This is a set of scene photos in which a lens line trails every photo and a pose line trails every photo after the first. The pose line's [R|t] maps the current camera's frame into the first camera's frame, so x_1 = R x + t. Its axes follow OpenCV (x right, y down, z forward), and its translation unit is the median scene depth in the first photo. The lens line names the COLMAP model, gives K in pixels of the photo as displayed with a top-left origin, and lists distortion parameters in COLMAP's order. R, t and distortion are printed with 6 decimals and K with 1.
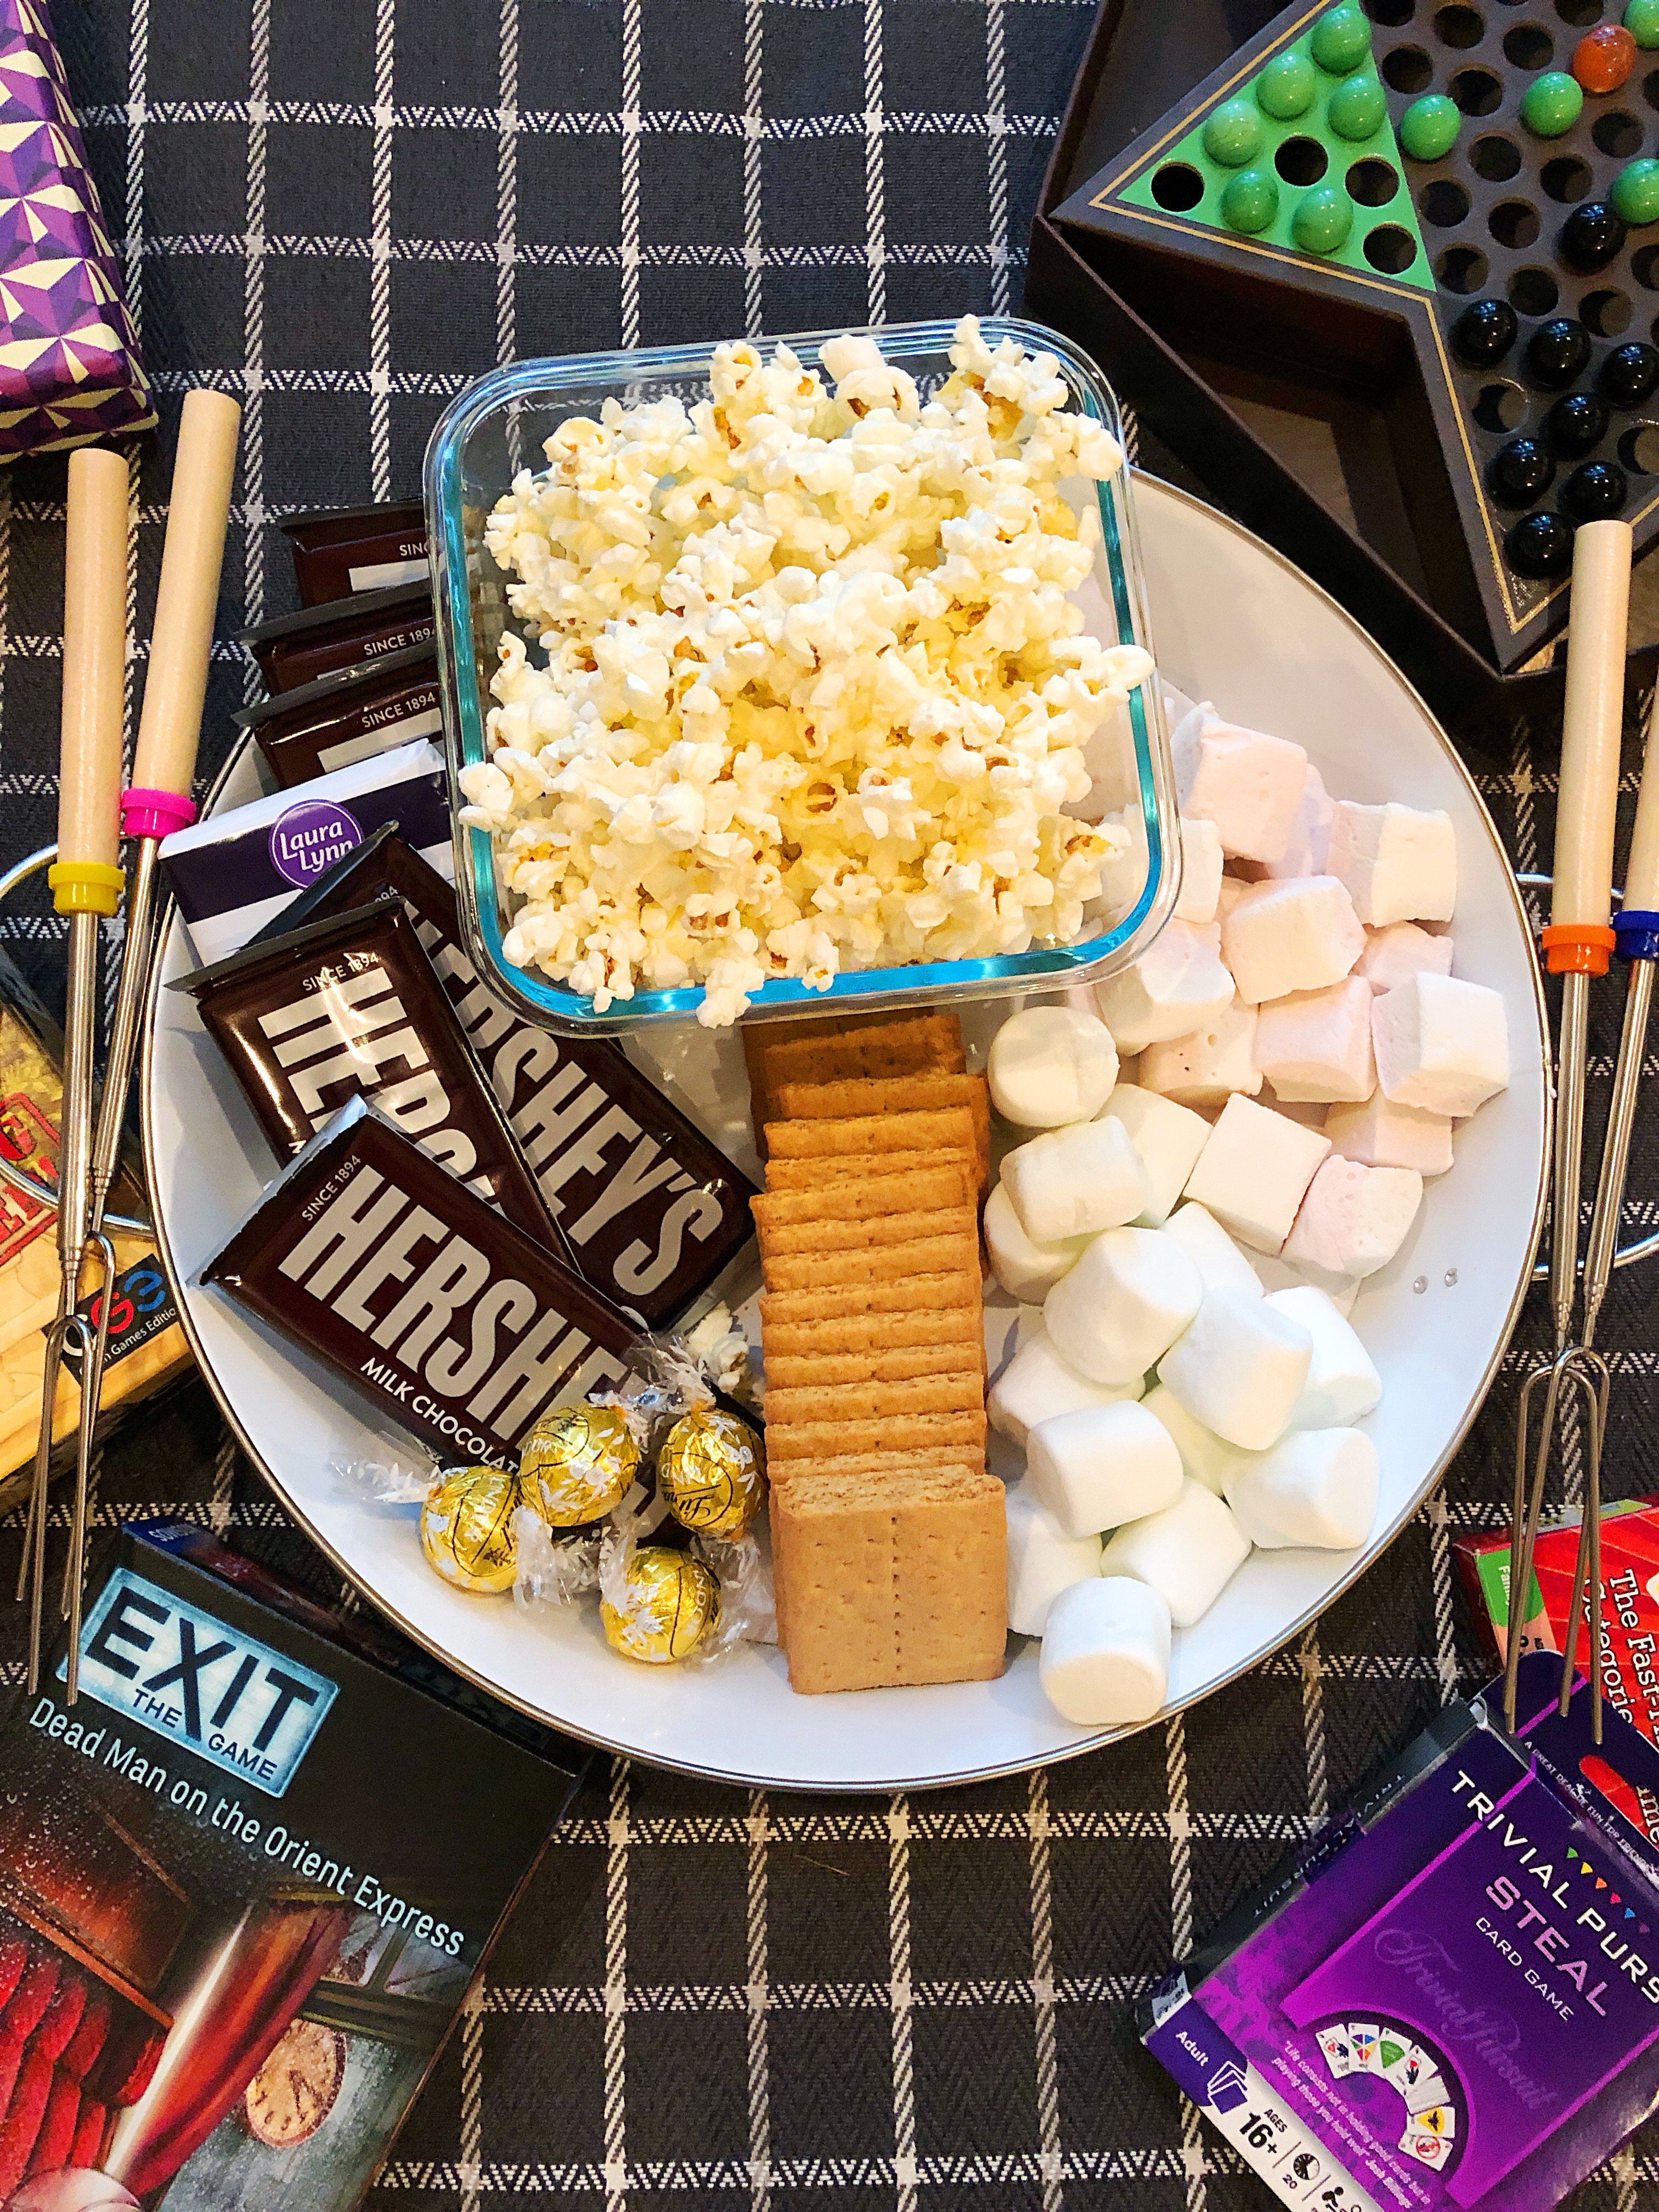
lens RADIAL K [[1821.2, 0, 844.2], [0, 1821.2, 1108.3], [0, 0, 1]] dist [0.003748, -0.000823]
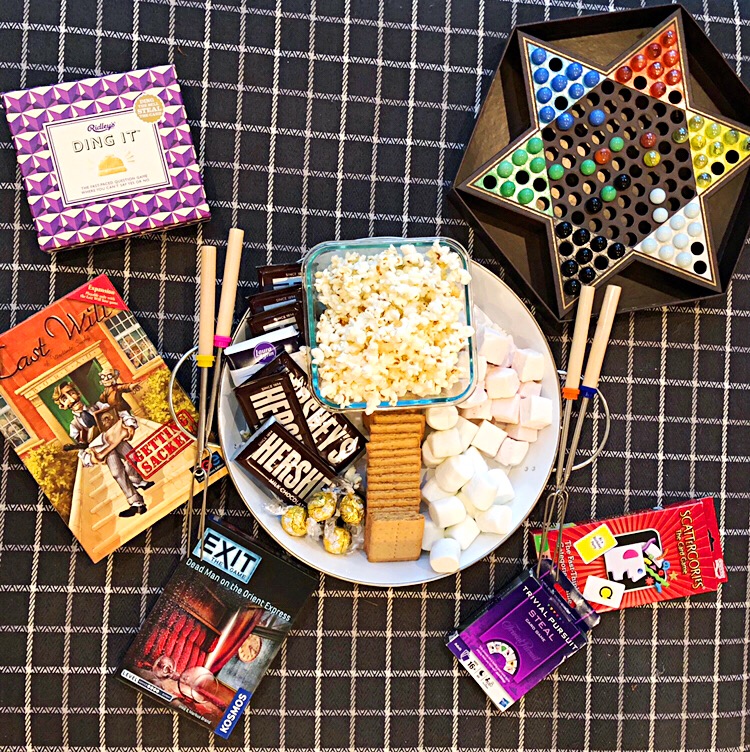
lens RADIAL K [[853.3, 0, 375.0], [0, 853.3, 376.0], [0, 0, 1]] dist [0.161431, -0.712722]
pose [[0.993736, 0.053888, 0.097906, -0.228298], [-0.065331, 0.990897, 0.117708, -0.328630], [-0.090672, -0.123367, 0.988210, -0.875310]]
